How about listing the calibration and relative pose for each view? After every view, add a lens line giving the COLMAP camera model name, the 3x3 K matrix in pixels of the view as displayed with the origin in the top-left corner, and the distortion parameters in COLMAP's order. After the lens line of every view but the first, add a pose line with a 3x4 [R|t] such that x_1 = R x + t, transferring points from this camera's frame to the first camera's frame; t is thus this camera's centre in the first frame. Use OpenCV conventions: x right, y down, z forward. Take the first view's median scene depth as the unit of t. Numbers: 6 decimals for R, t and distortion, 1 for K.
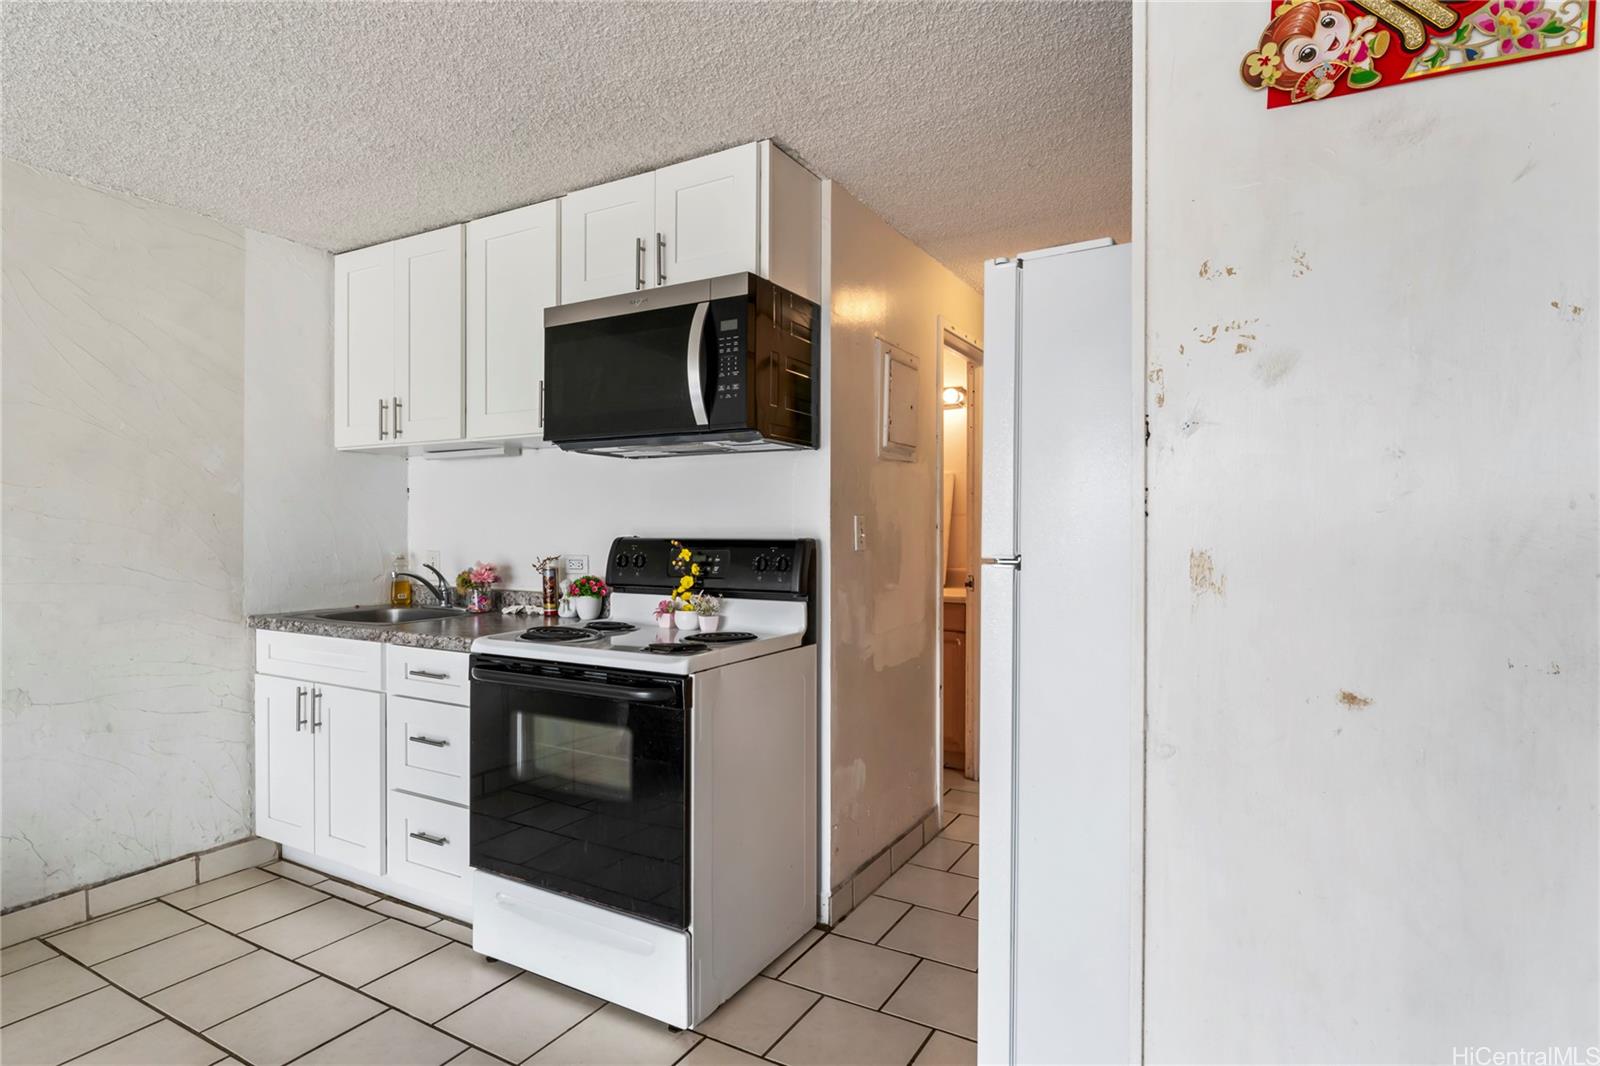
lens RADIAL K [[836.6, 0, 794.3], [0, 836.6, 535.0], [0, 0, 1]] dist [-0.001927, 0.000153]
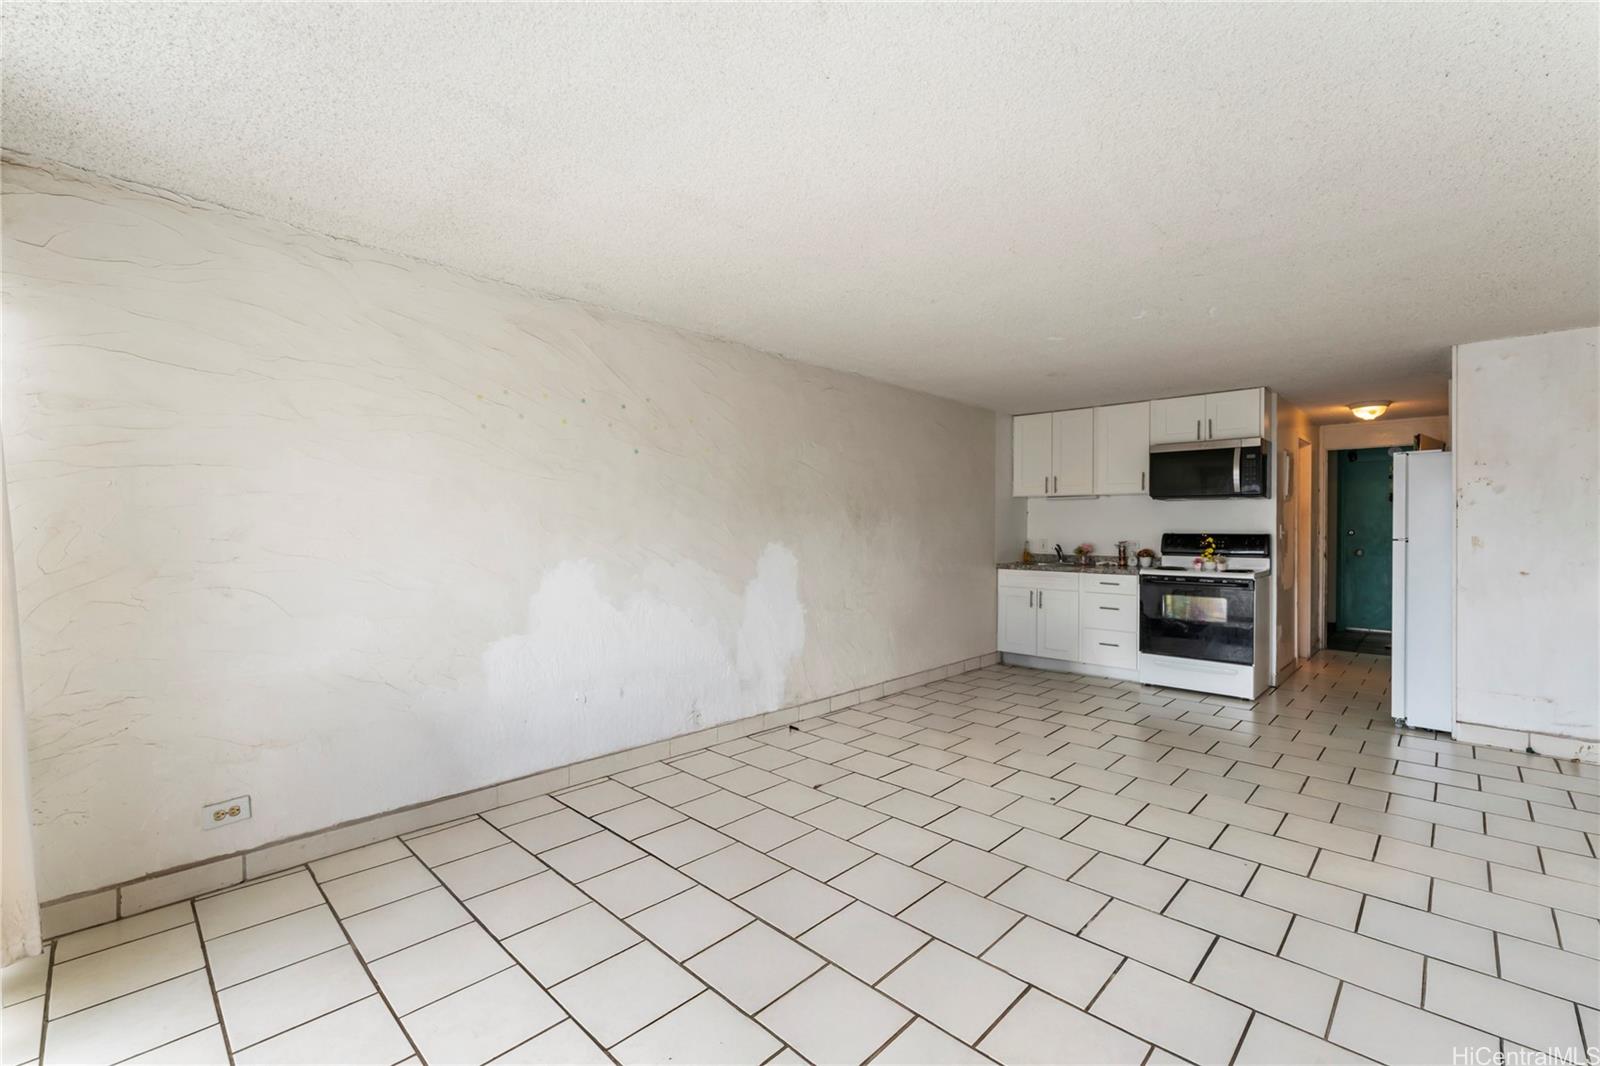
lens RADIAL K [[680.5, 0, 797.5], [0, 680.5, 529.2], [0, 0, 1]] dist [-0.001860, -0.000220]
pose [[0.969648, 0.001126, -0.244503, -0.840489], [-0.002682, 0.999978, -0.006031, 0.006433], [0.244491, 0.006504, 0.969630, -1.322101]]
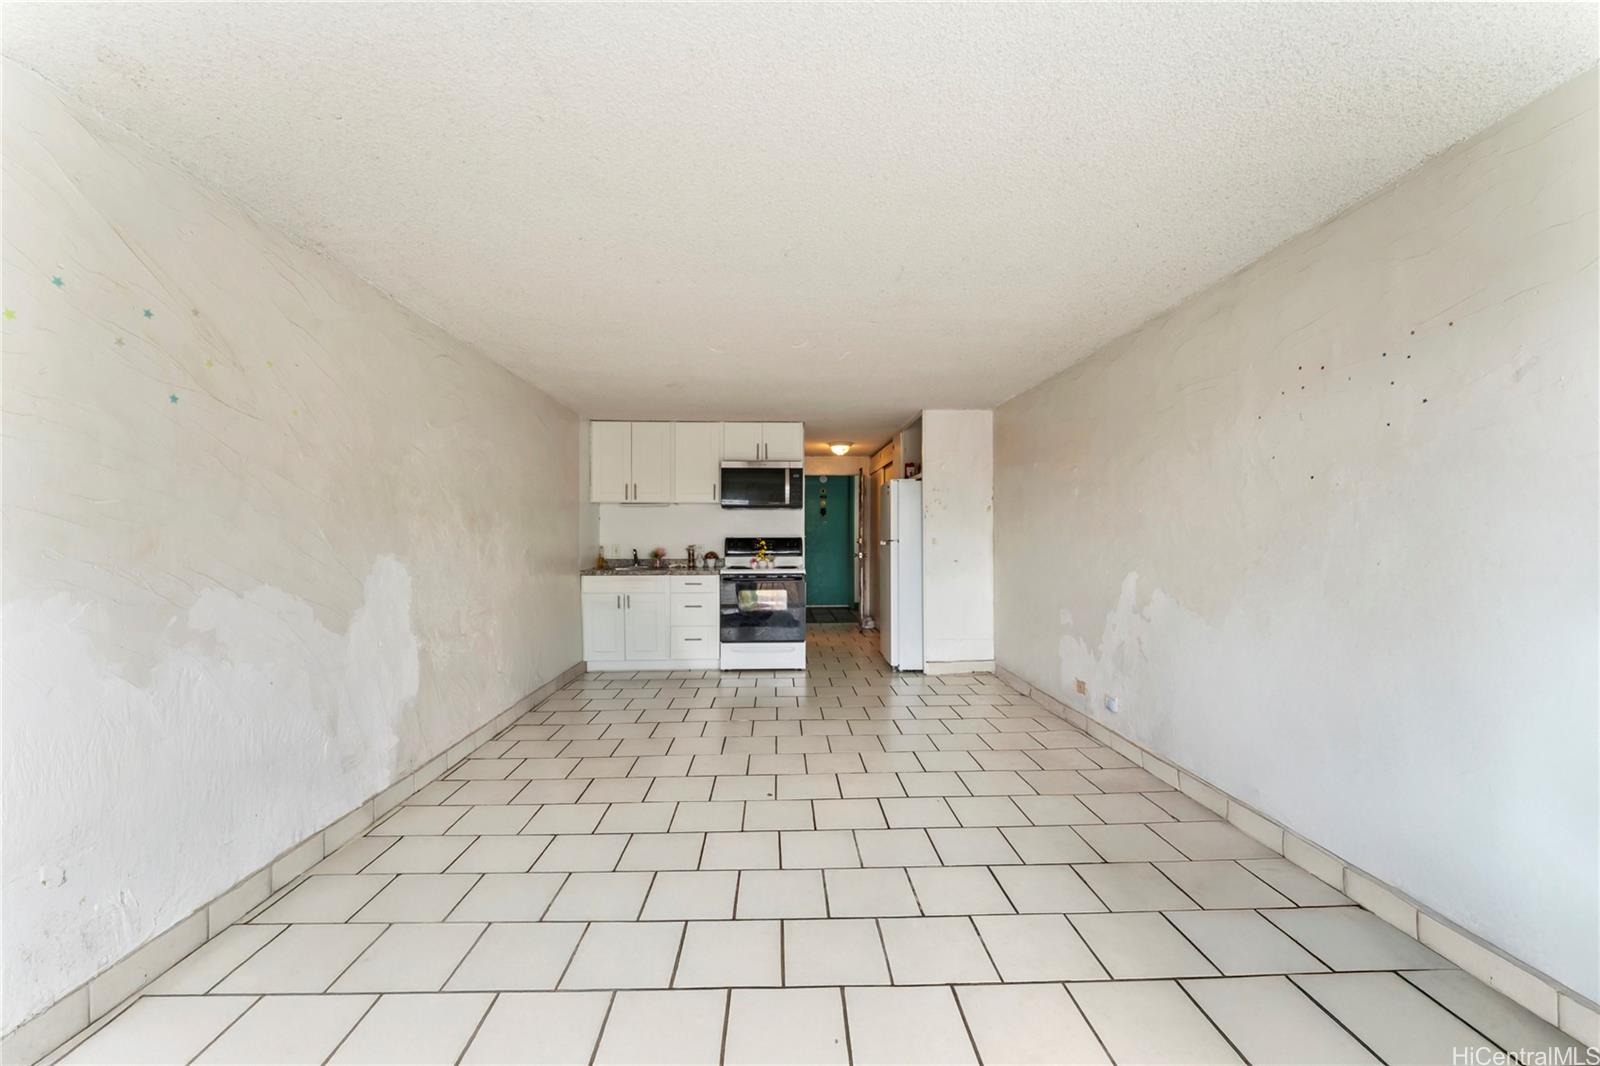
lens RADIAL K [[636.4, 0, 800.0], [0, 636.4, 533.0], [0, 0, 1]] dist [0.000971, 0.000133]
pose [[0.847519, -0.003078, 0.530757, -1.258715], [0.008418, 0.999935, -0.007643, 0.006193], [-0.530699, 0.010945, 0.847490, -1.069165]]
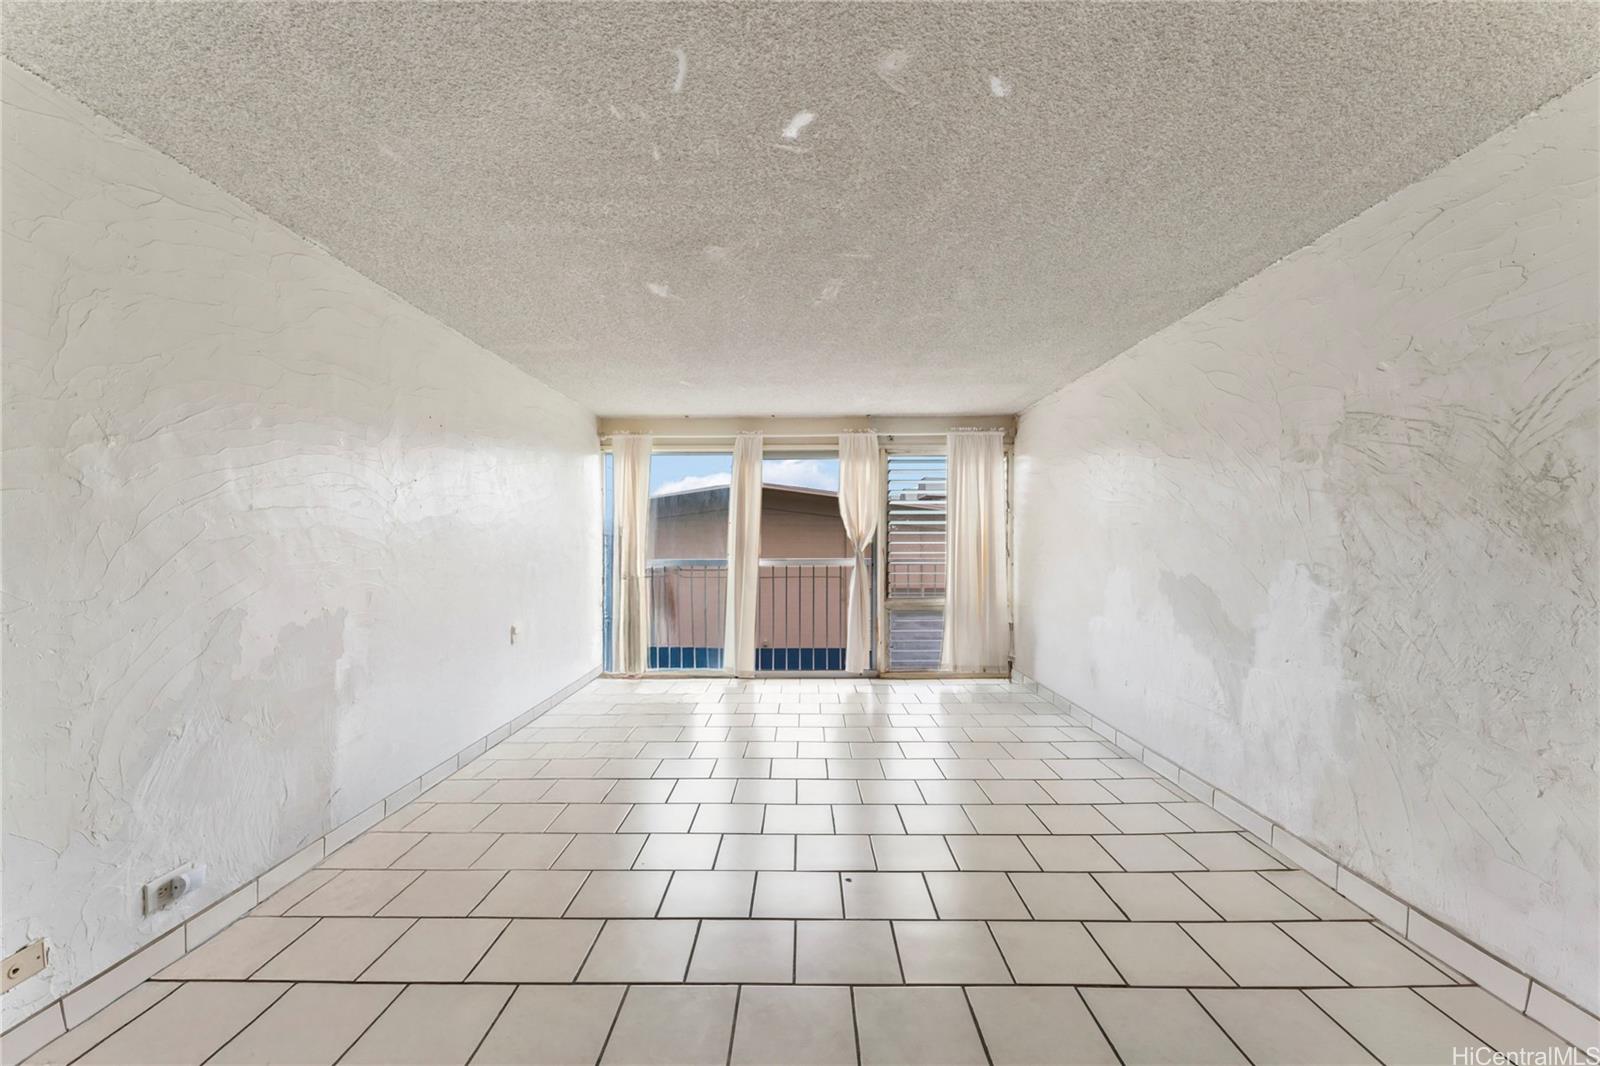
lens RADIAL K [[643.1, 0, 796.3], [0, 643.1, 553.5], [0, 0, 1]] dist [0.000517, 0.000215]
pose [[-0.869506, 0.012500, -0.493763, -0.201833], [0.000628, 0.999707, 0.024203, -0.005409], [0.493921, 0.020734, -0.869259, 0.660429]]
